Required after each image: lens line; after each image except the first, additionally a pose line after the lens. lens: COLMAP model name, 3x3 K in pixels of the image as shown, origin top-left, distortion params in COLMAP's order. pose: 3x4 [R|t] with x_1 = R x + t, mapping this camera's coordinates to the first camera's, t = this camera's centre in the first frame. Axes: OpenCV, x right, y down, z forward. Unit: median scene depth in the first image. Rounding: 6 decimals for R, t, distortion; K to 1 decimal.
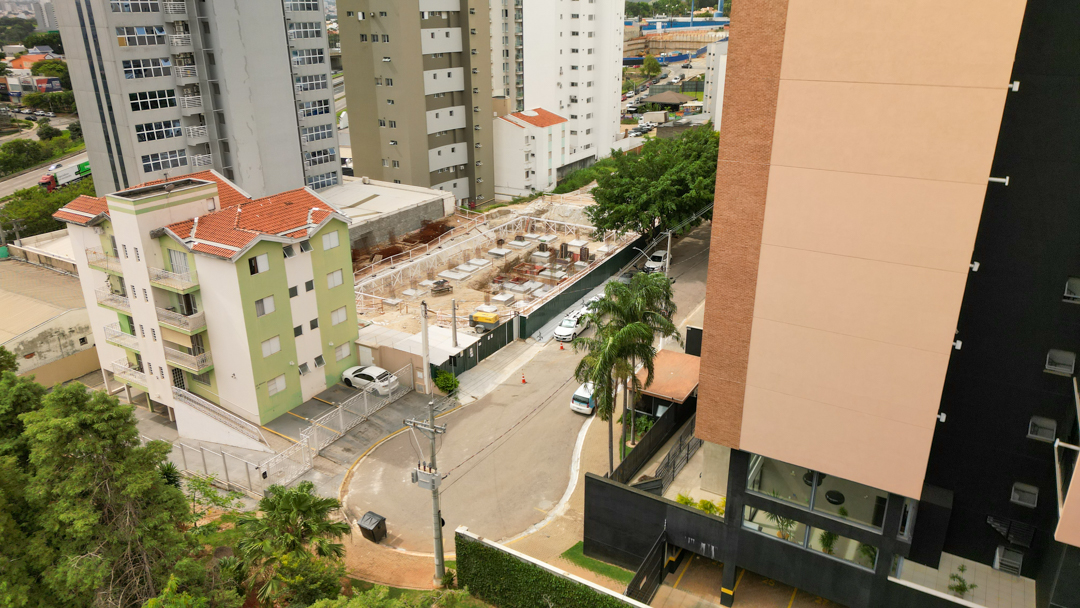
lens RADIAL K [[753.5, 0, 534.6], [0, 753.5, 302.4], [0, 0, 1]] dist [0.083581, -0.094801]
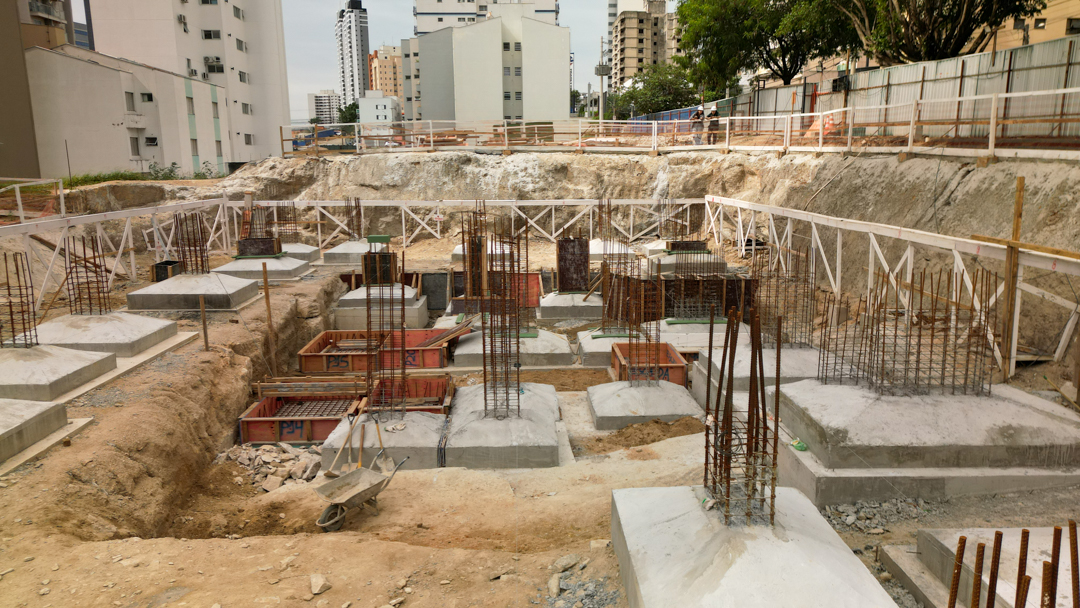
lens RADIAL K [[753.5, 0, 534.6], [0, 753.5, 302.4], [0, 0, 1]] dist [0.083581, -0.094801]
pose [[0.841179, -0.098784, 0.531657, -0.056643], [0.200013, 0.970284, -0.136174, -0.014874], [-0.502407, 0.220885, 0.835941, 0.577759]]
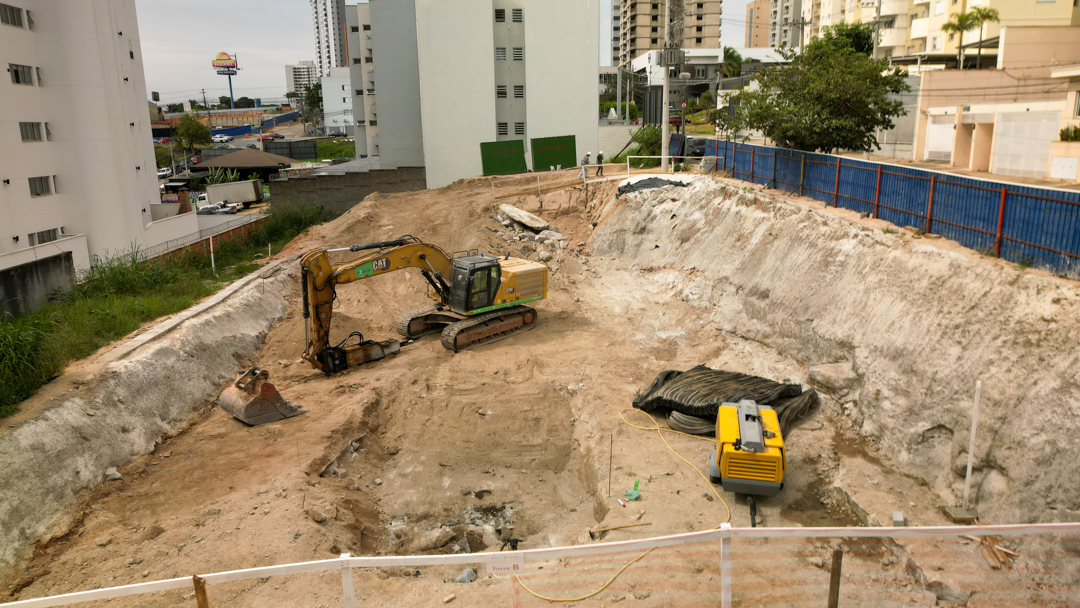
lens RADIAL K [[753.5, 0, 534.6], [0, 753.5, 302.4], [0, 0, 1]] dist [0.083581, -0.094801]
pose [[0.834774, -0.126489, 0.535867, 0.074882], [0.209434, 0.973042, -0.096575, -0.134422], [-0.509206, 0.192847, 0.838761, 0.773844]]
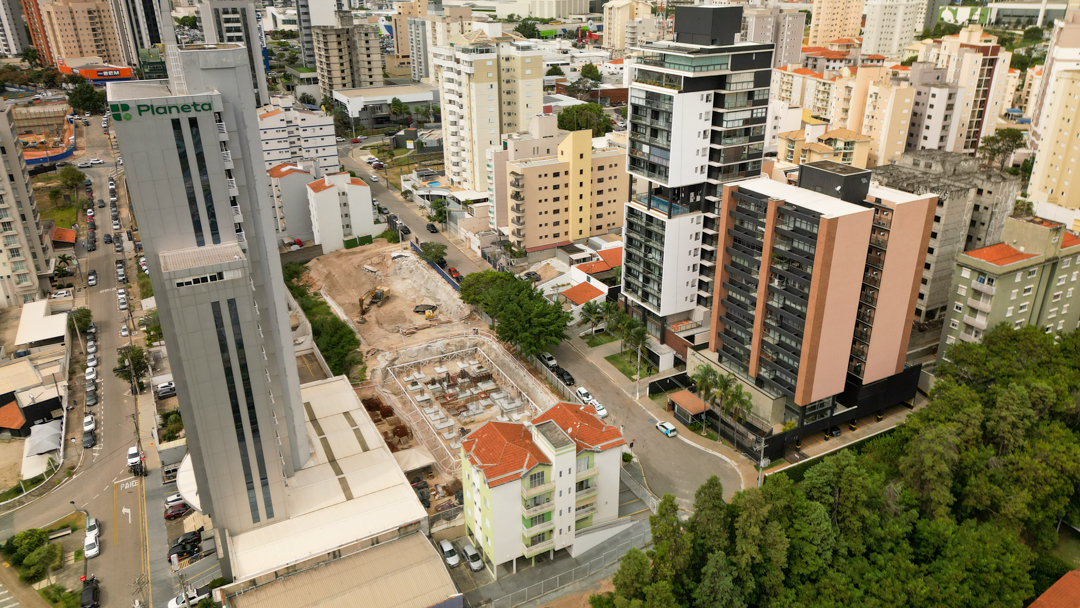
lens RADIAL K [[753.5, 0, 534.6], [0, 753.5, 302.4], [0, 0, 1]] dist [0.083581, -0.094801]
pose [[0.521650, -0.339367, 0.782759, -0.714716], [0.323940, 0.927561, 0.186264, -0.312561], [-0.789268, 0.156403, 0.593796, -0.021024]]
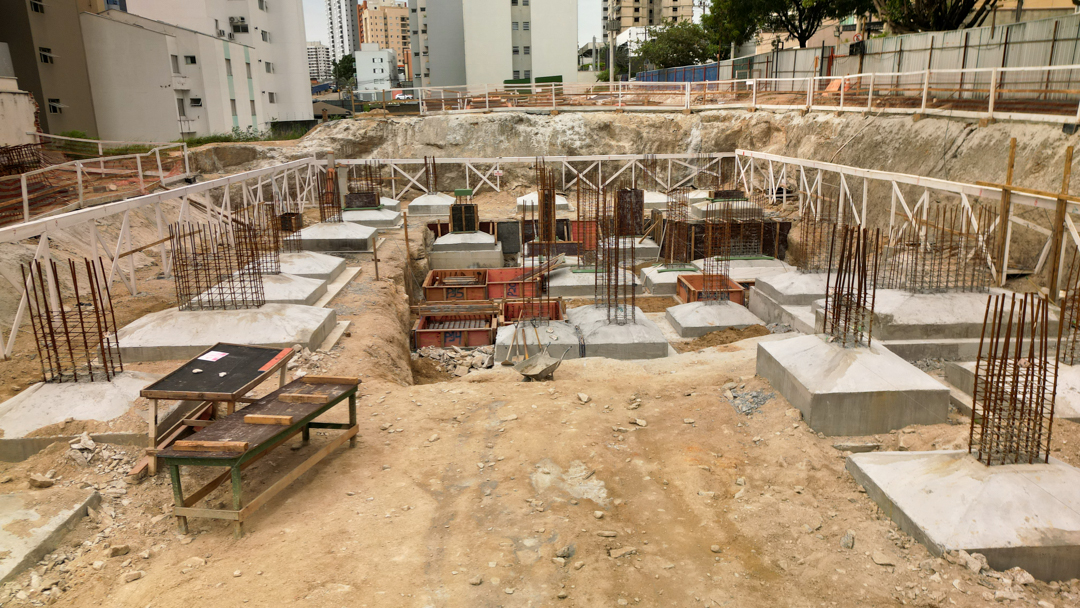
lens RADIAL K [[753.5, 0, 534.6], [0, 753.5, 302.4], [0, 0, 1]] dist [0.083581, -0.094801]
pose [[0.833268, -0.142350, 0.534230, -0.090491], [0.214192, 0.973941, -0.074574, -0.011805], [-0.509692, 0.176568, 0.842044, 0.562384]]
